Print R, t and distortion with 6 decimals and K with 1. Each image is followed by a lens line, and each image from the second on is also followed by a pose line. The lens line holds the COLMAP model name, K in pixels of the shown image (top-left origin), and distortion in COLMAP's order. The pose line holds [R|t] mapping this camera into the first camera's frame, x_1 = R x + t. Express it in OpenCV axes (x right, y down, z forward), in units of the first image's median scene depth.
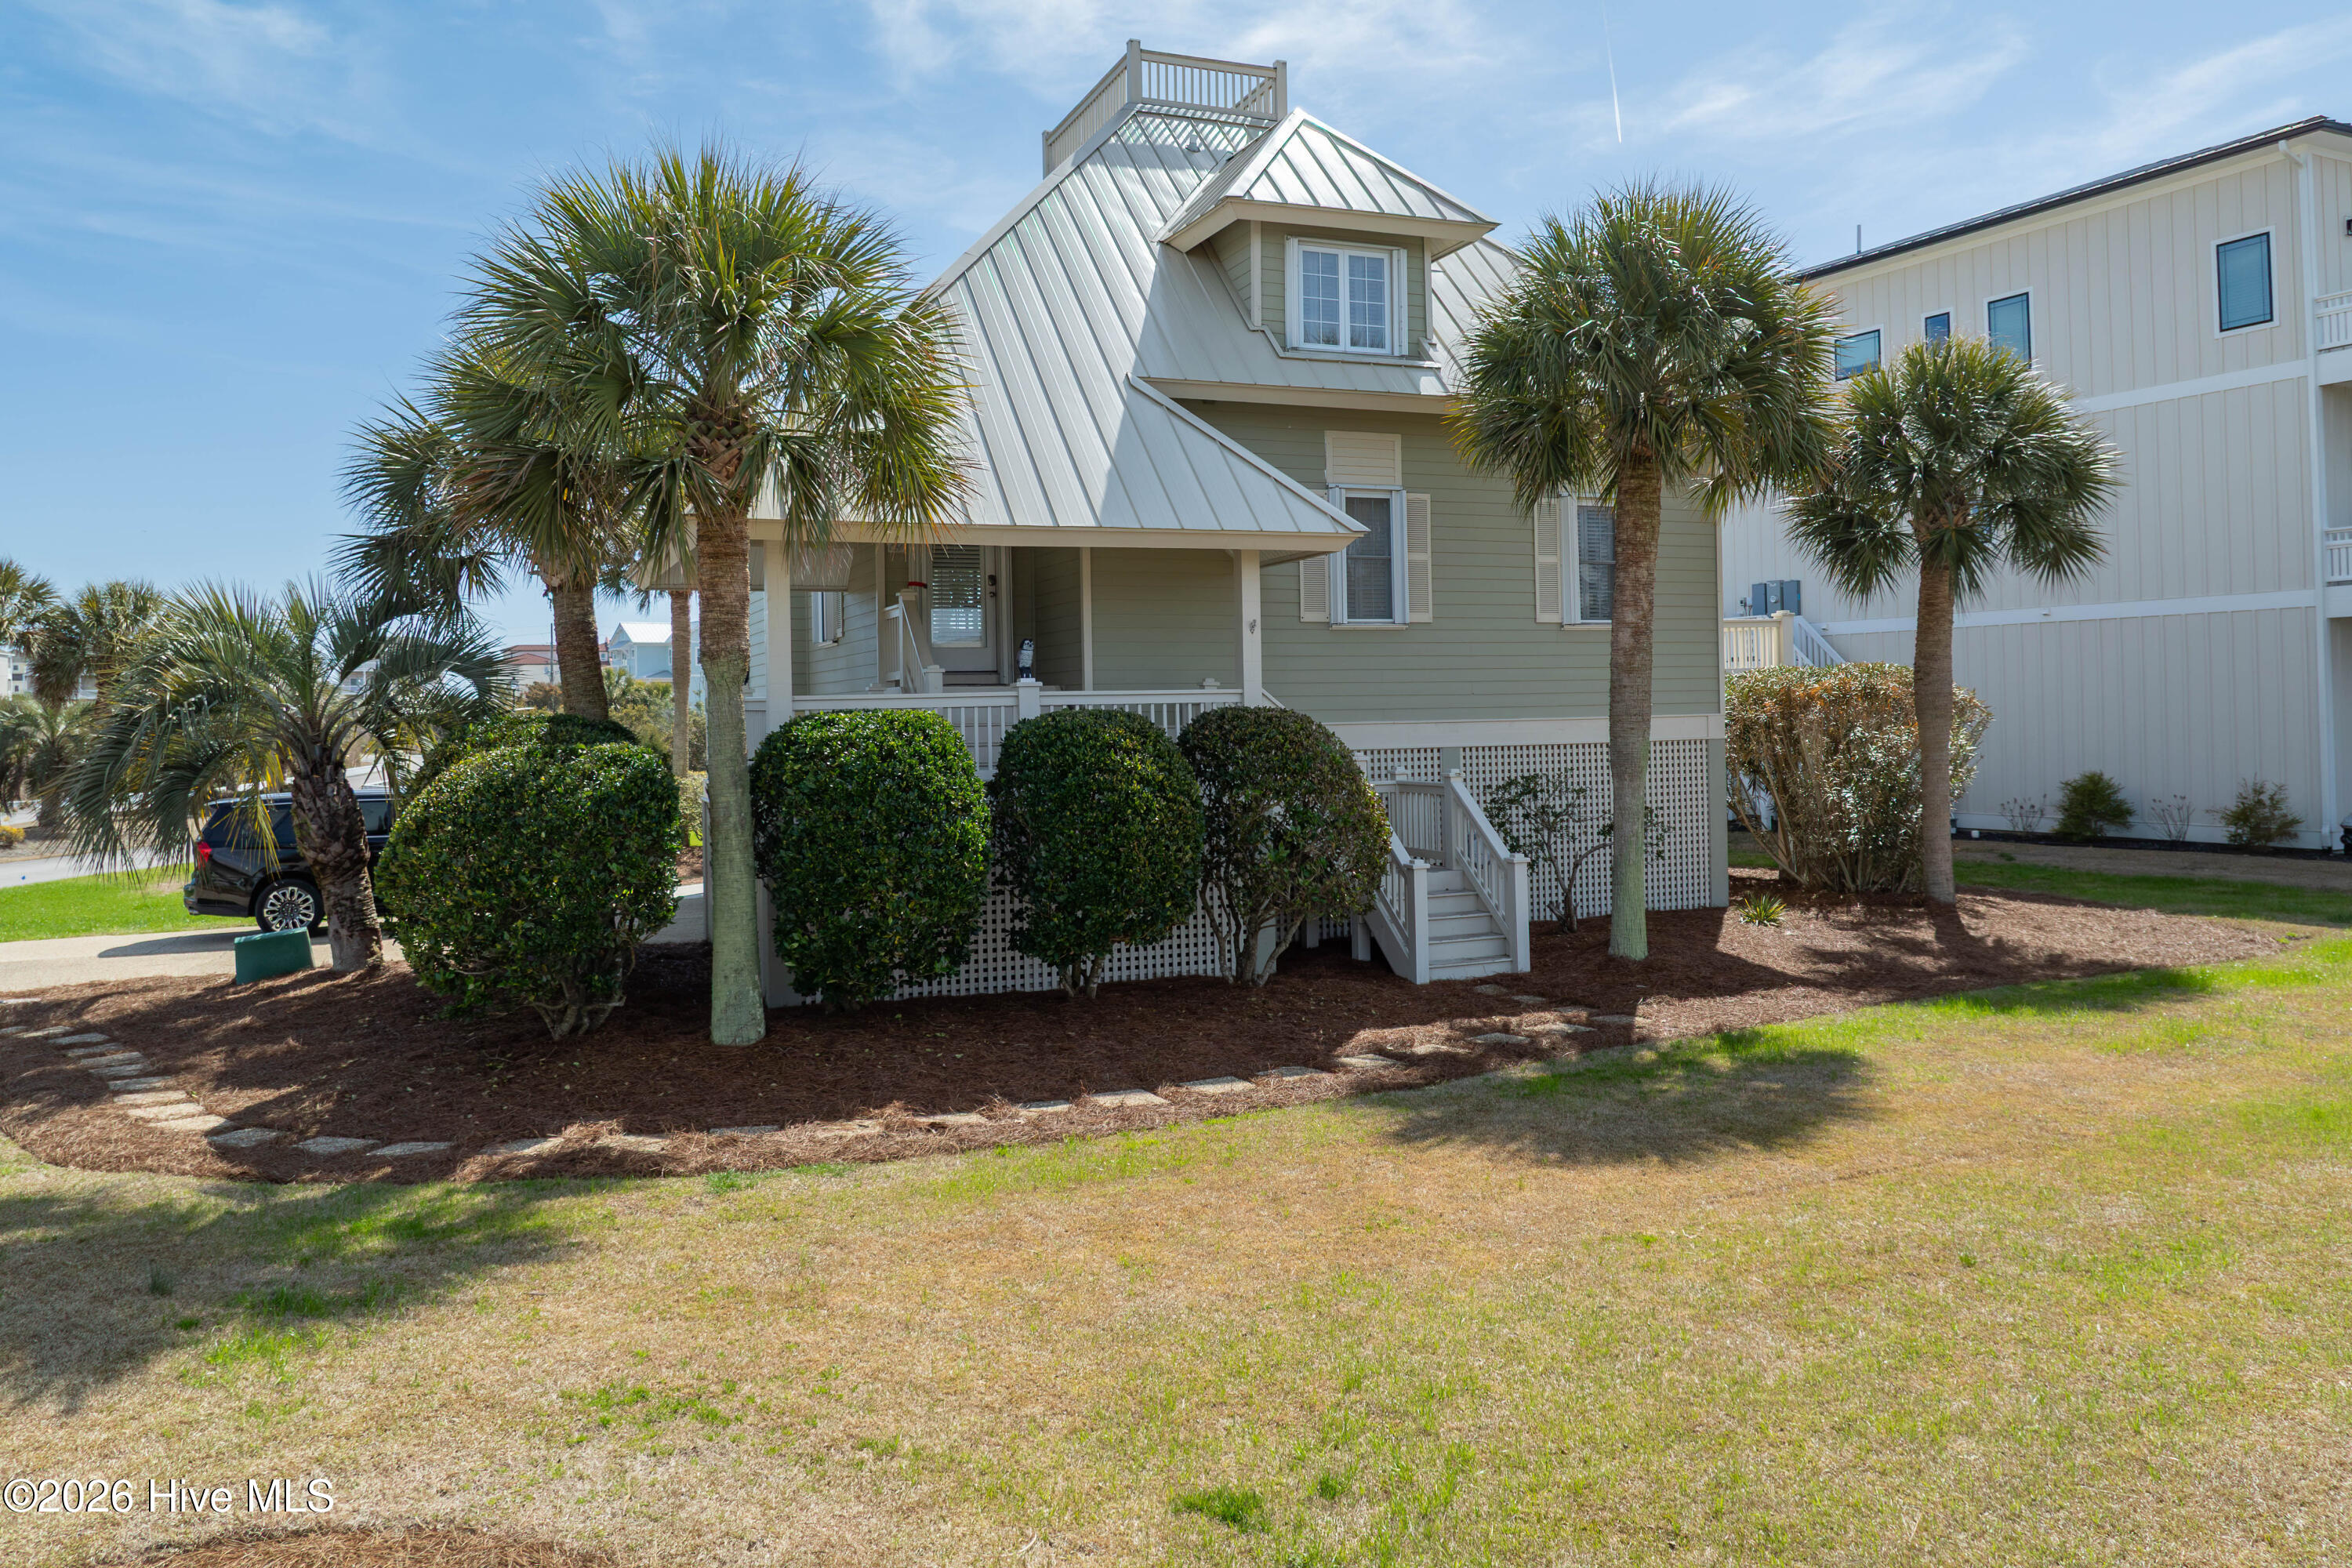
lens RADIAL K [[1686.6, 0, 1176.6], [0, 1686.6, 709.5], [0, 0, 1]] dist [-0.029747, -0.001709]
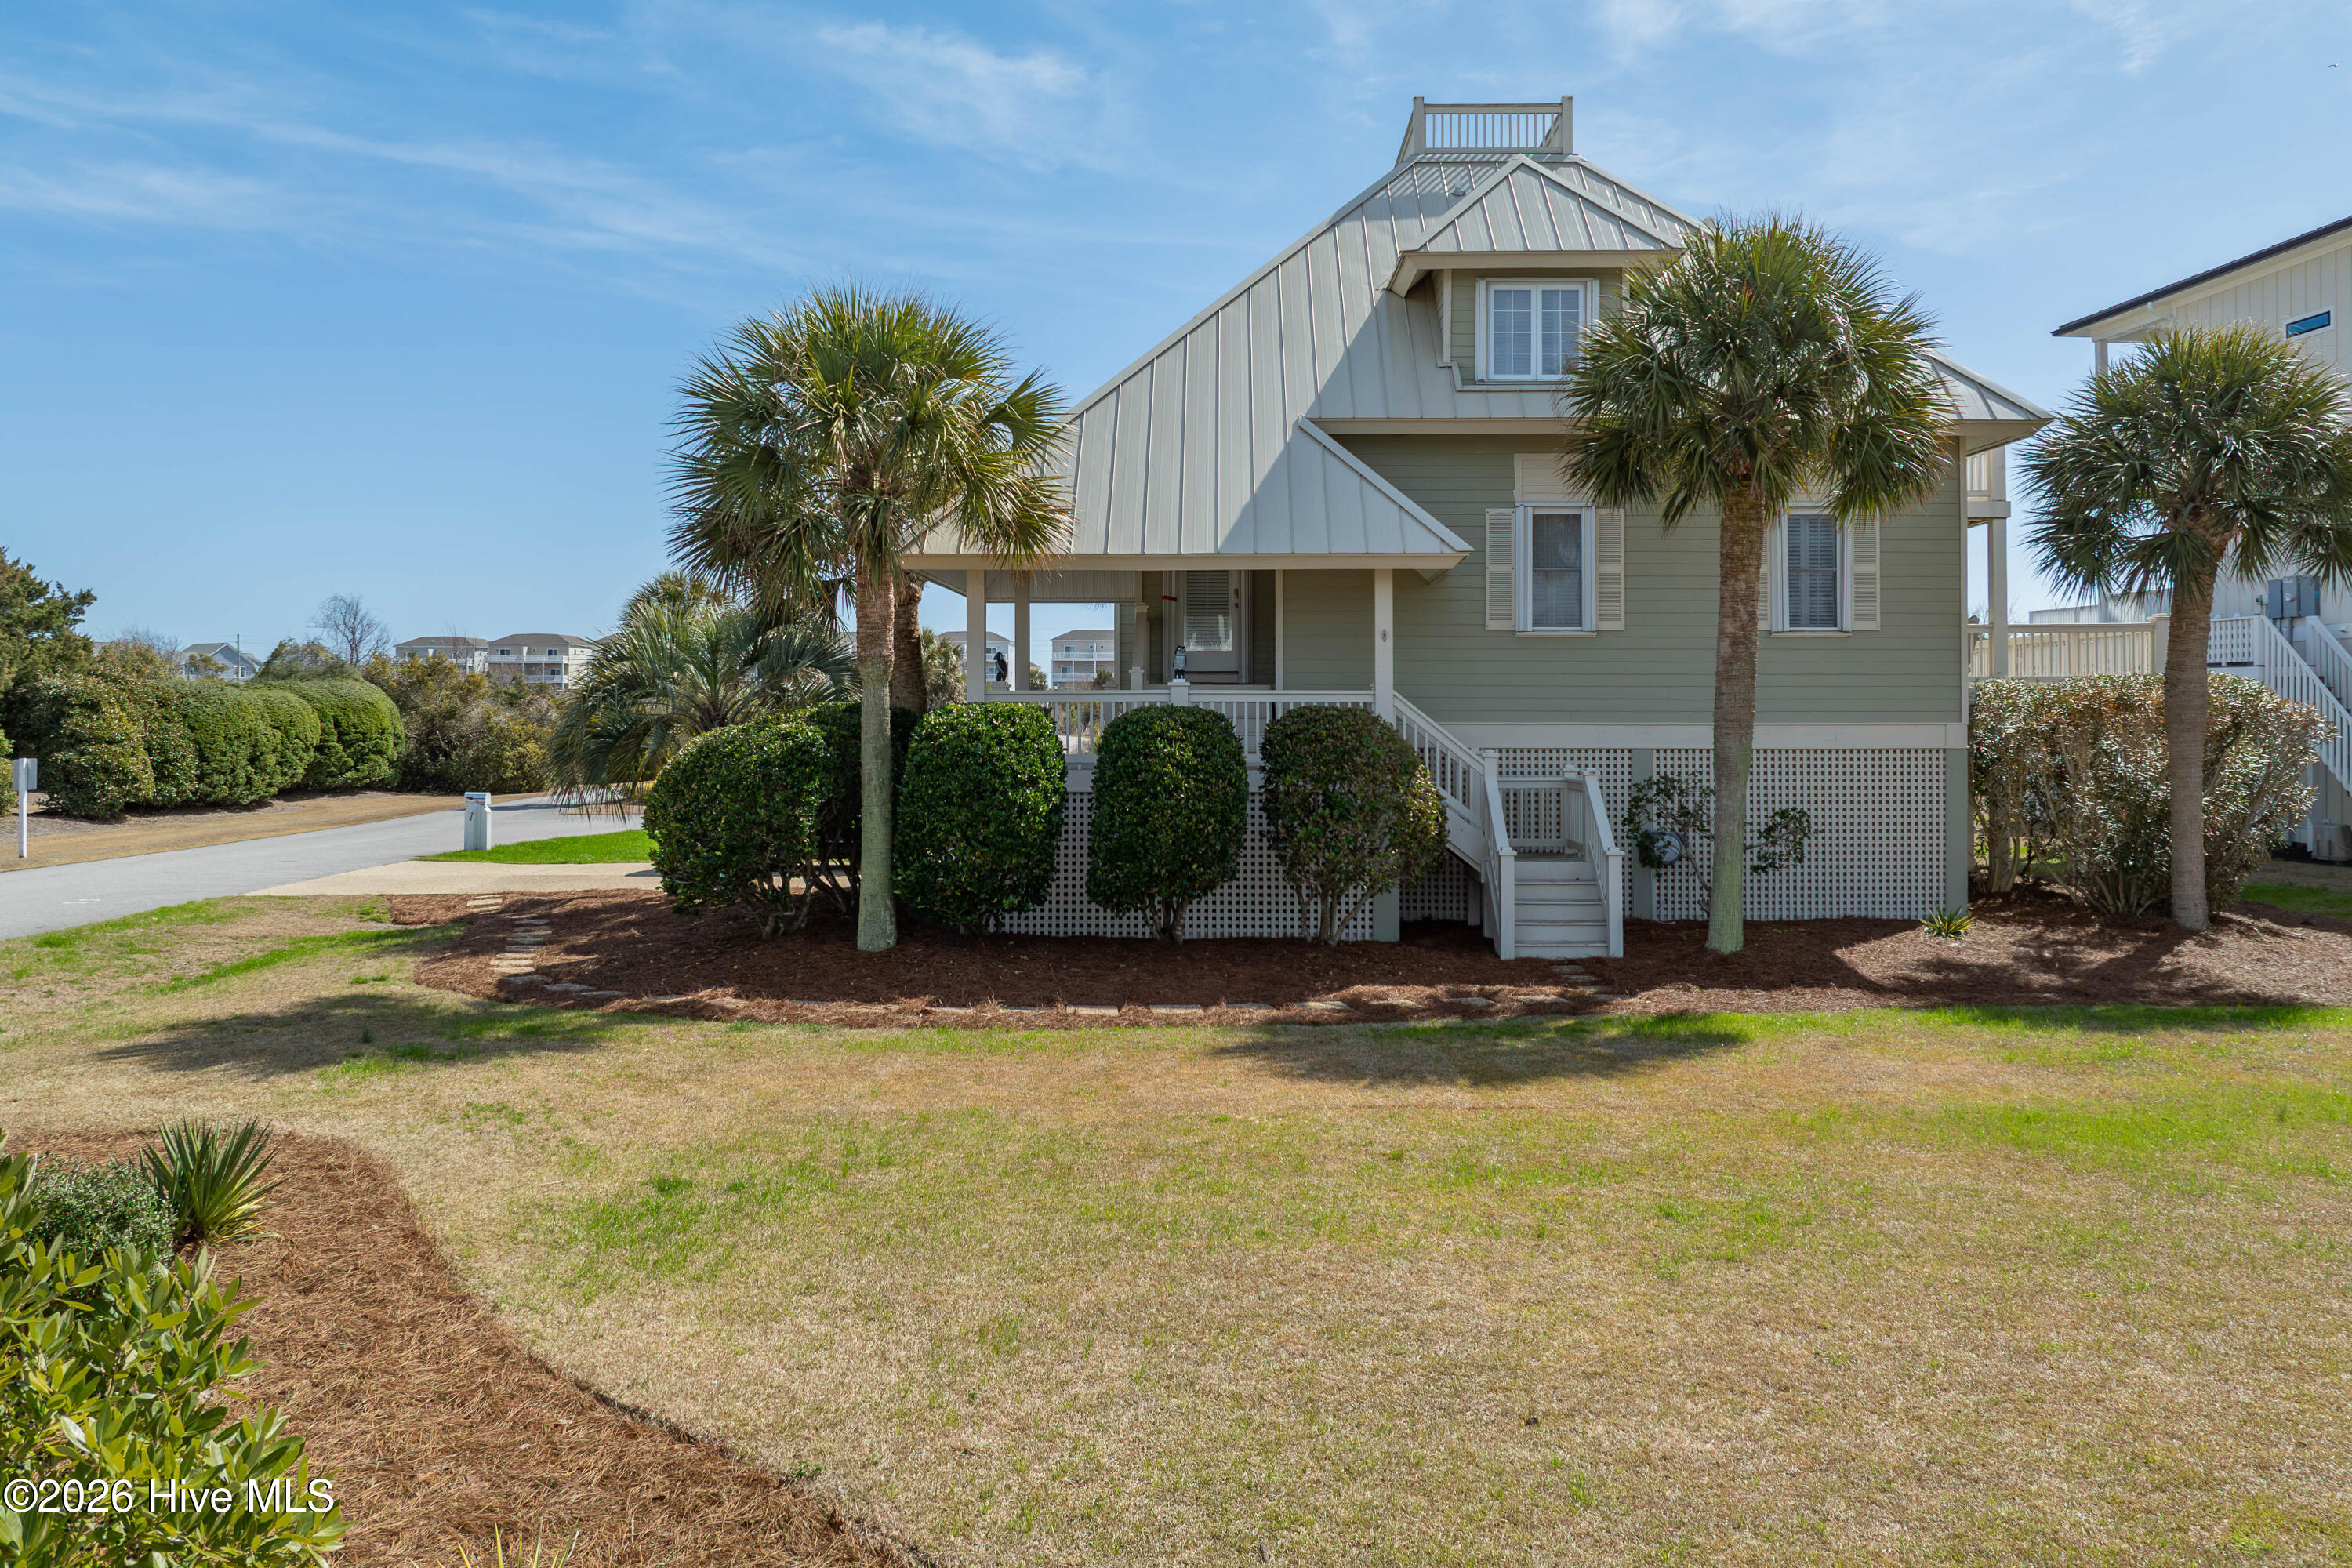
lens RADIAL K [[1684.2, 0, 1166.3], [0, 1684.2, 720.4], [0, 0, 1]] dist [-0.009277, 0.000023]
pose [[0.915168, 0.023969, -0.402358, 0.367781], [-0.019297, 0.999691, 0.015661, -0.007036], [0.402610, -0.006568, 0.915348, -0.099043]]
